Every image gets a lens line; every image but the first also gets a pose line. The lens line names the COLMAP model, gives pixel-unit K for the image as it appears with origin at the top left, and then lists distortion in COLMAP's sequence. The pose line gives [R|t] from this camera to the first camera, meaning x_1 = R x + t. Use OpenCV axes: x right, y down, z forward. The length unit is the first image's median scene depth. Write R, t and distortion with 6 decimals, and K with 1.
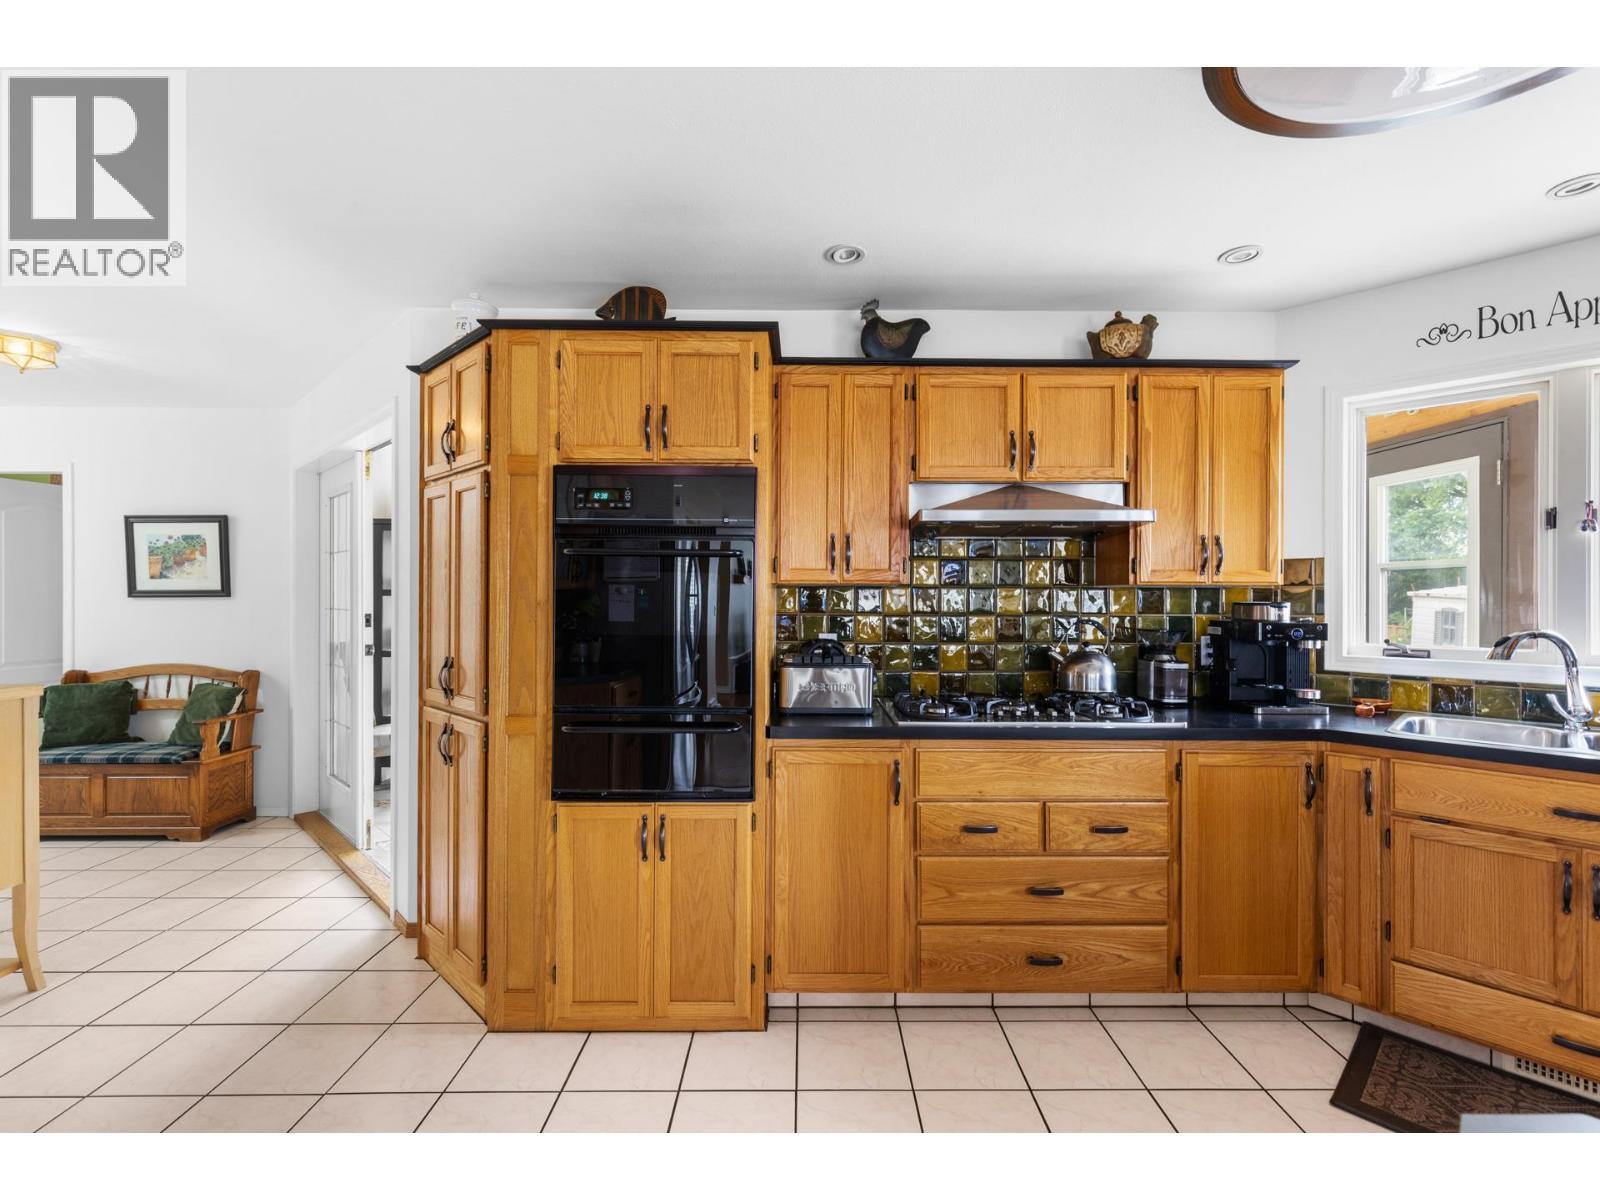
lens RADIAL K [[714.4, 0, 808.5], [0, 714.4, 595.1], [0, 0, 1]] dist [0.004622, 0.000299]
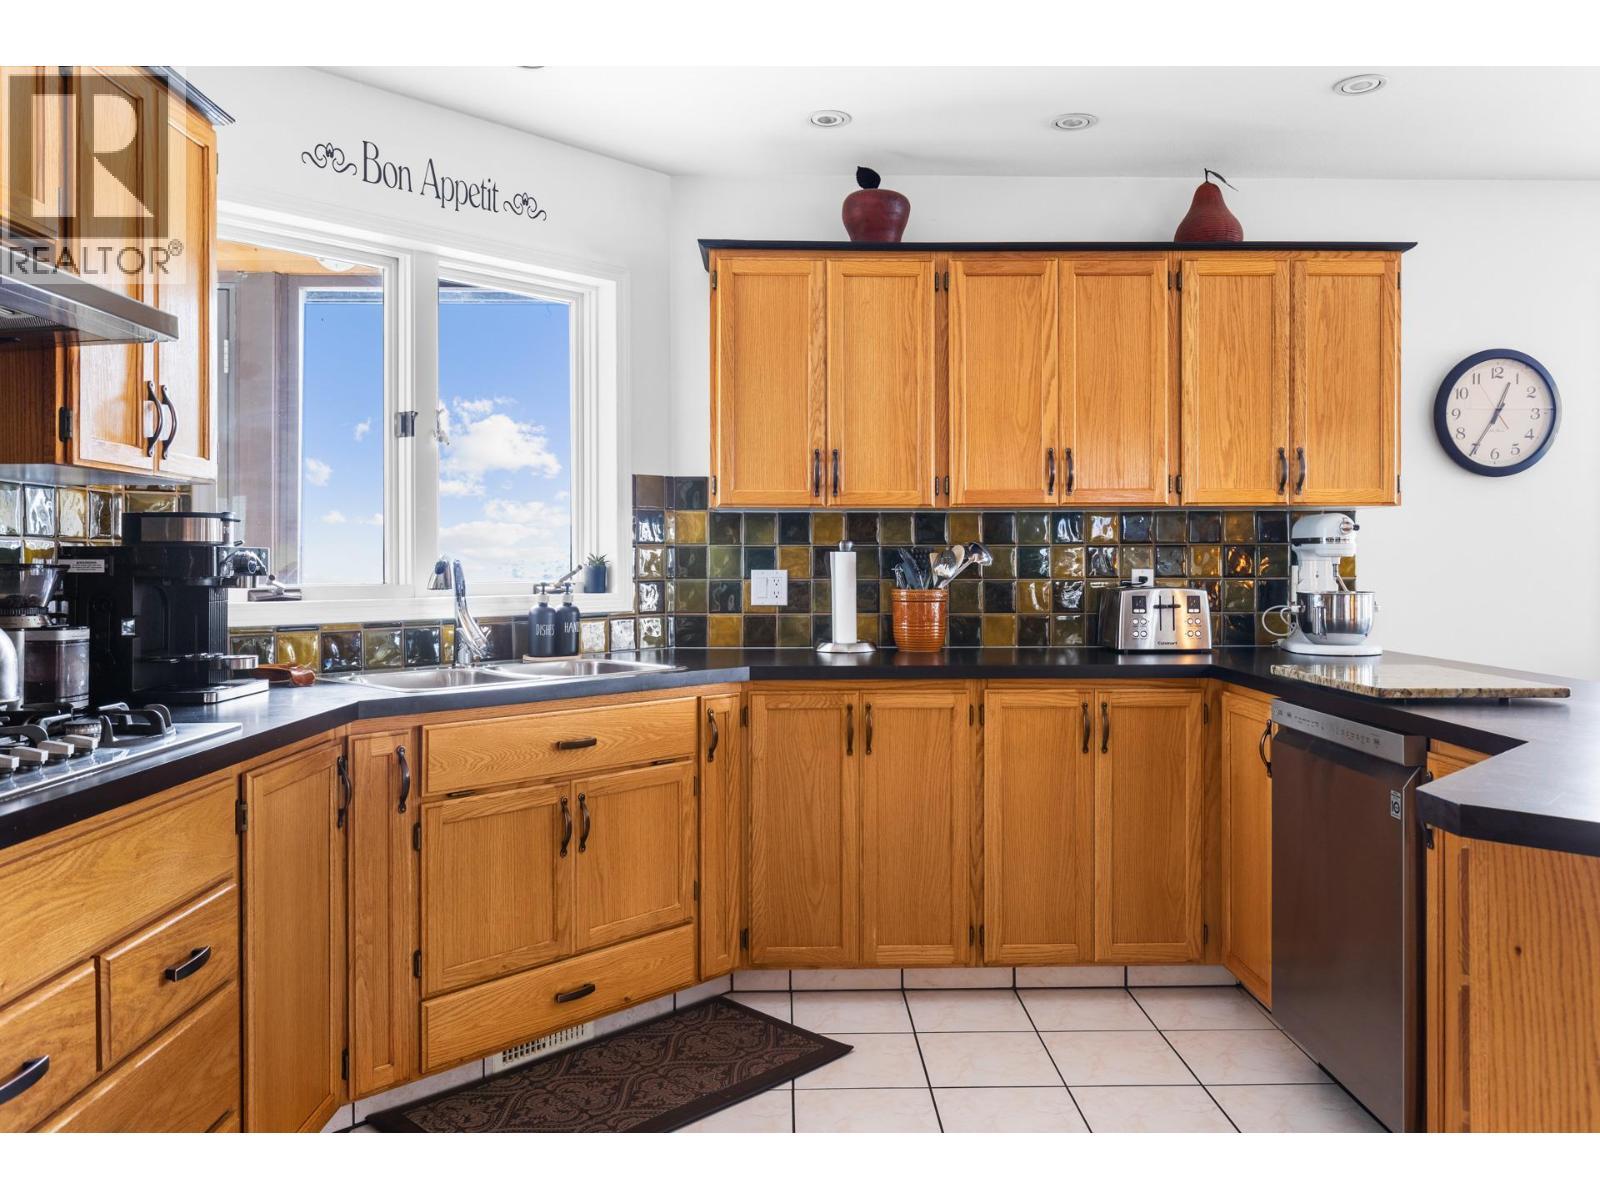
lens RADIAL K [[1192.8, 0, 807.1], [0, 1192.8, 552.7], [0, 0, 1]] dist [0.007158, 0.023772]
pose [[-0.012353, 0.003482, 0.999918, -0.366307], [-0.001012, 0.999993, -0.003494, 0.048137], [-0.999923, -0.001055, -0.012350, 0.550212]]
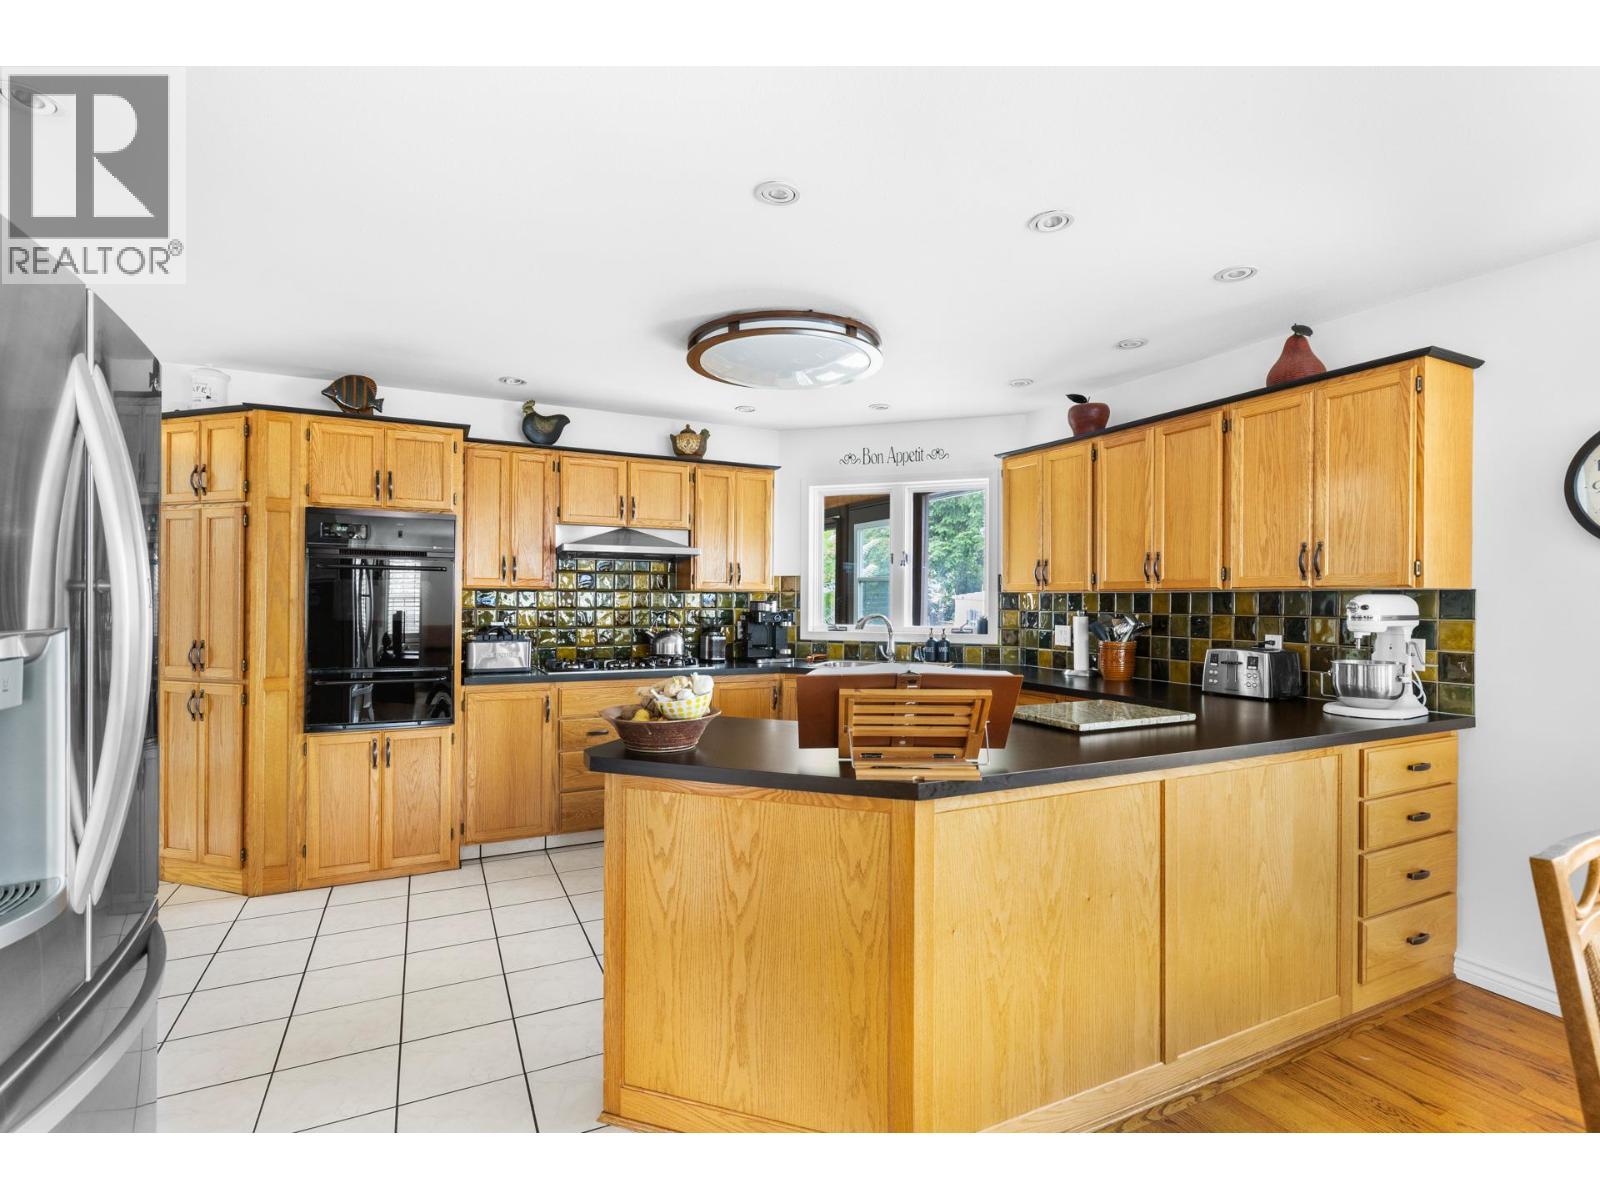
lens RADIAL K [[764.6, 0, 800.7], [0, 764.6, 603.4], [0, 0, 1]] dist [0.005533, -0.001118]
pose [[0.901406, 0.001072, 0.432974, -0.108119], [-0.005011, 0.999956, 0.007958, 0.000463], [-0.432947, -0.009343, 0.901371, -0.797798]]
